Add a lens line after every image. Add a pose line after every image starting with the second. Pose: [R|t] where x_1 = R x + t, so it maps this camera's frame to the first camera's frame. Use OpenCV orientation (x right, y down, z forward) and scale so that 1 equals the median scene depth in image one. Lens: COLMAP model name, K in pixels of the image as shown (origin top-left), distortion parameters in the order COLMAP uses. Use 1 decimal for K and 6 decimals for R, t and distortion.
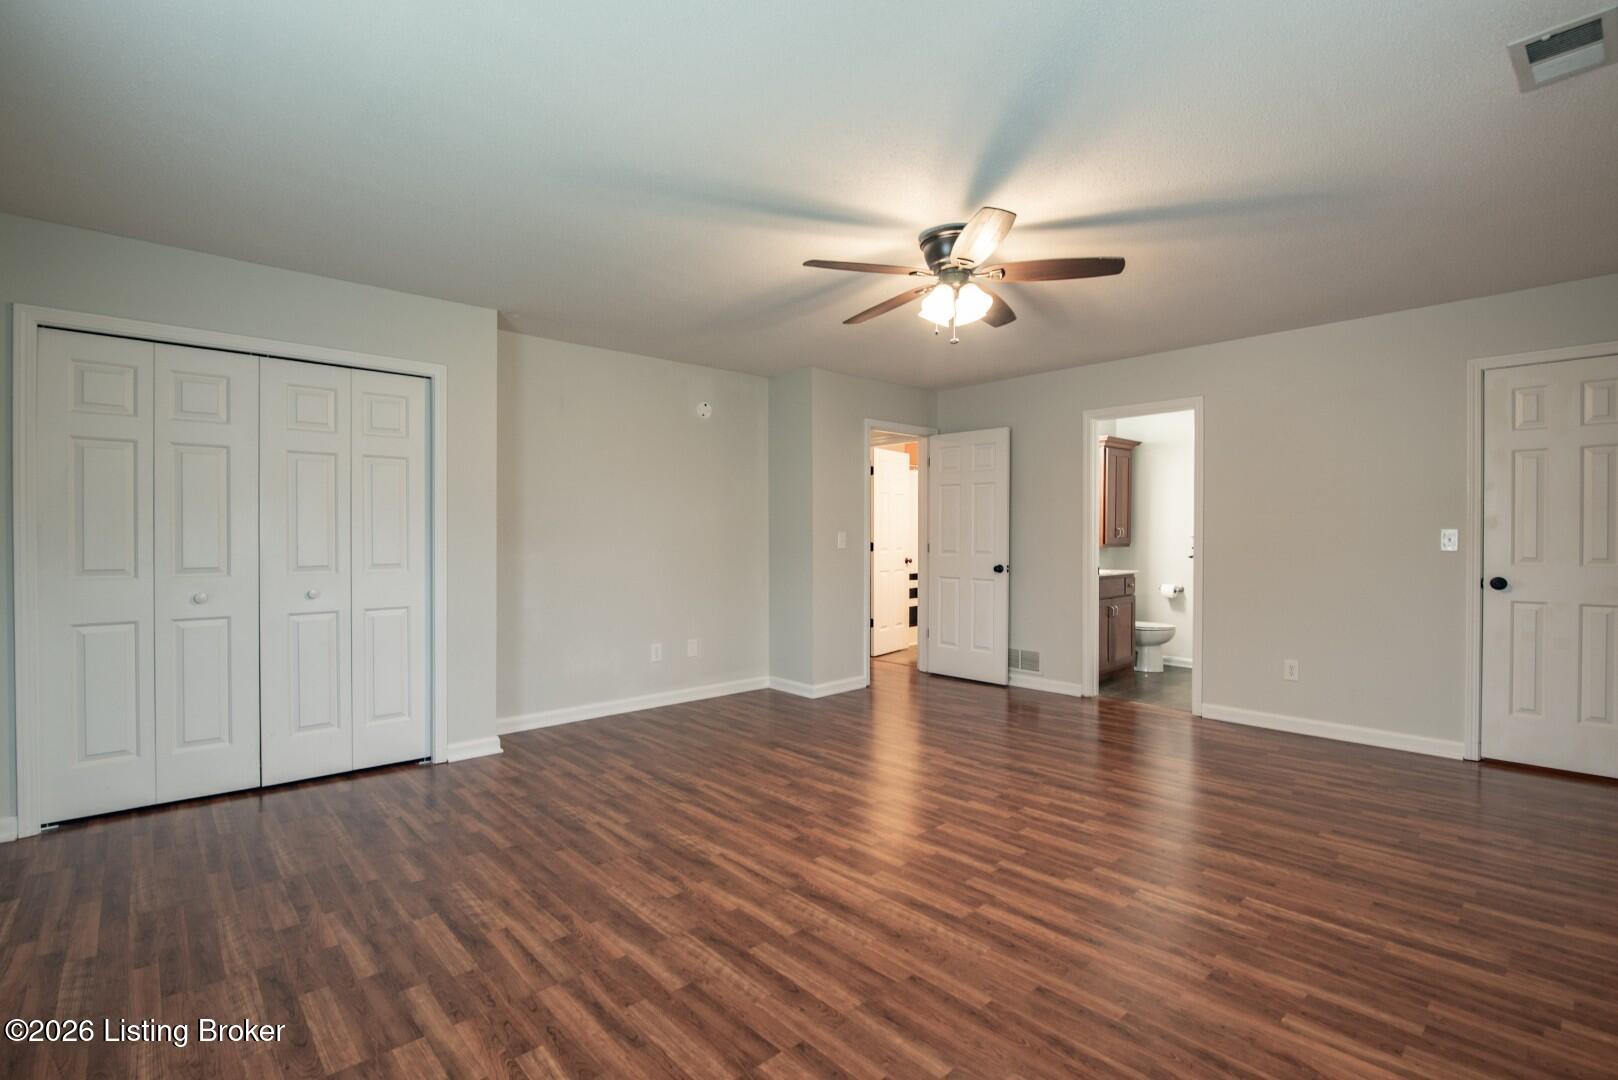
lens RADIAL K [[783.3, 0, 809.0], [0, 783.3, 540.0], [0, 0, 1]] dist [0.000159, 0.000087]
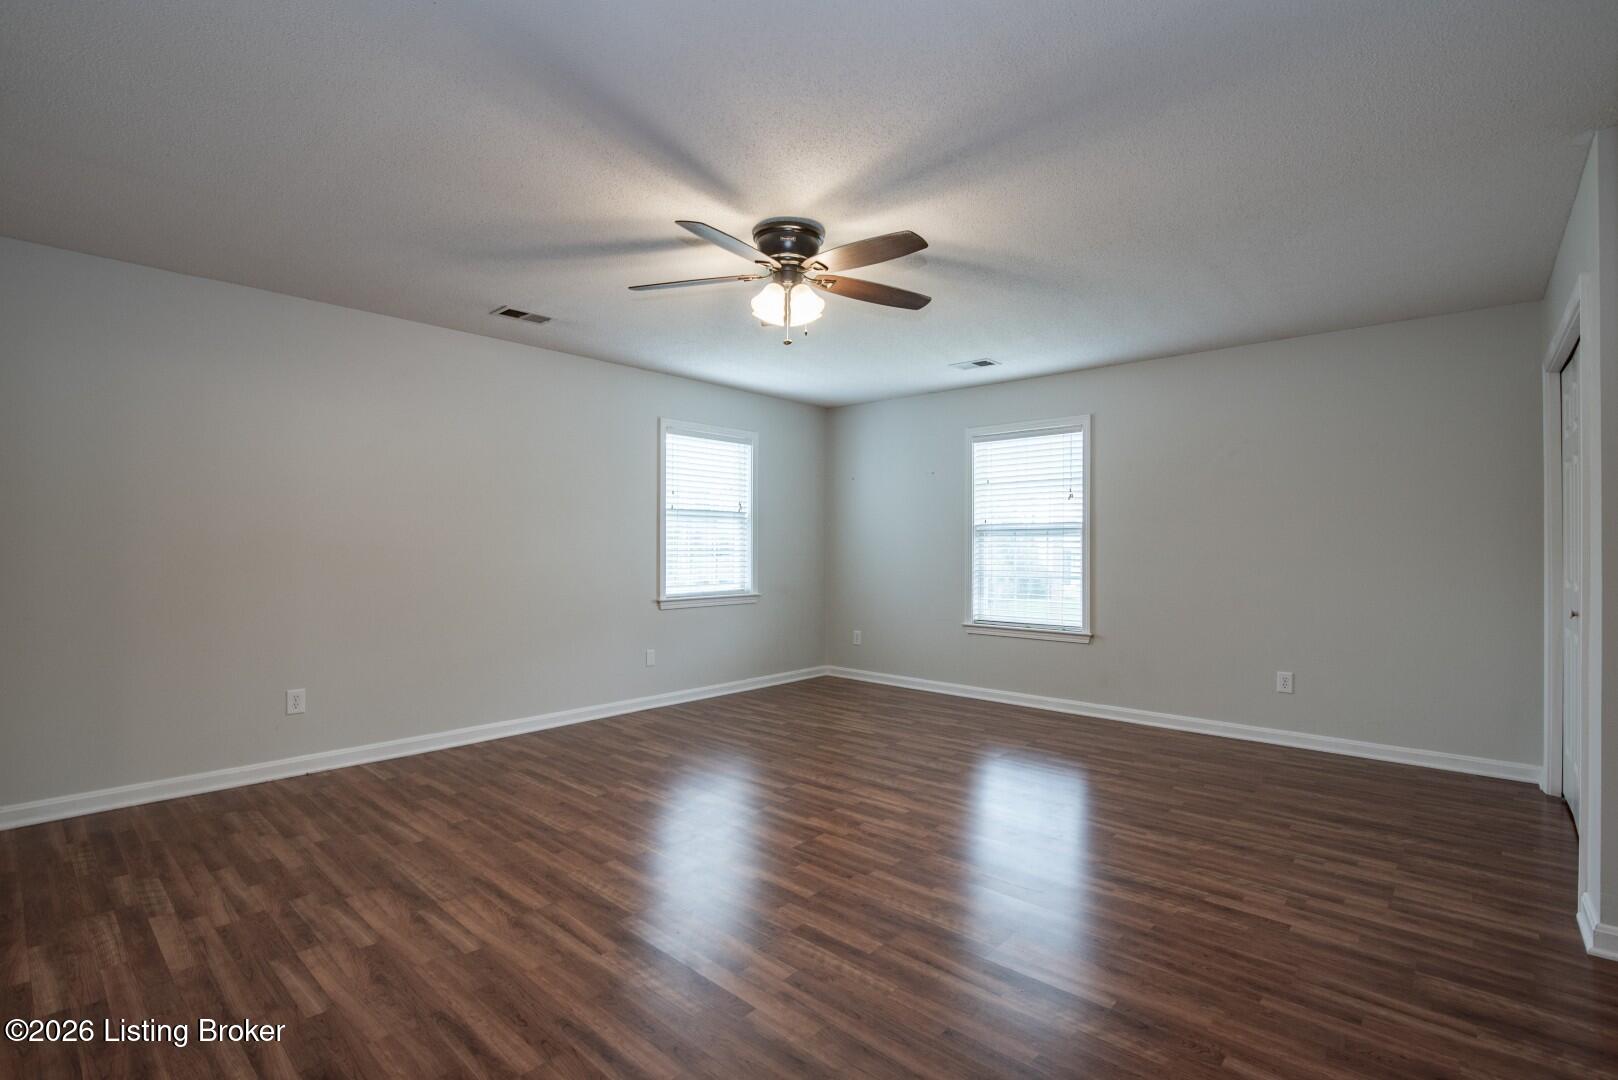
lens RADIAL K [[783.3, 0, 809.0], [0, 783.3, 540.0], [0, 0, 1]] dist [0.000159, 0.000087]
pose [[-0.995493, -0.007035, -0.094571, 0.237136], [-0.007108, 0.999975, 0.000438, -0.009442], [0.094566, 0.001108, -0.995518, 1.861383]]
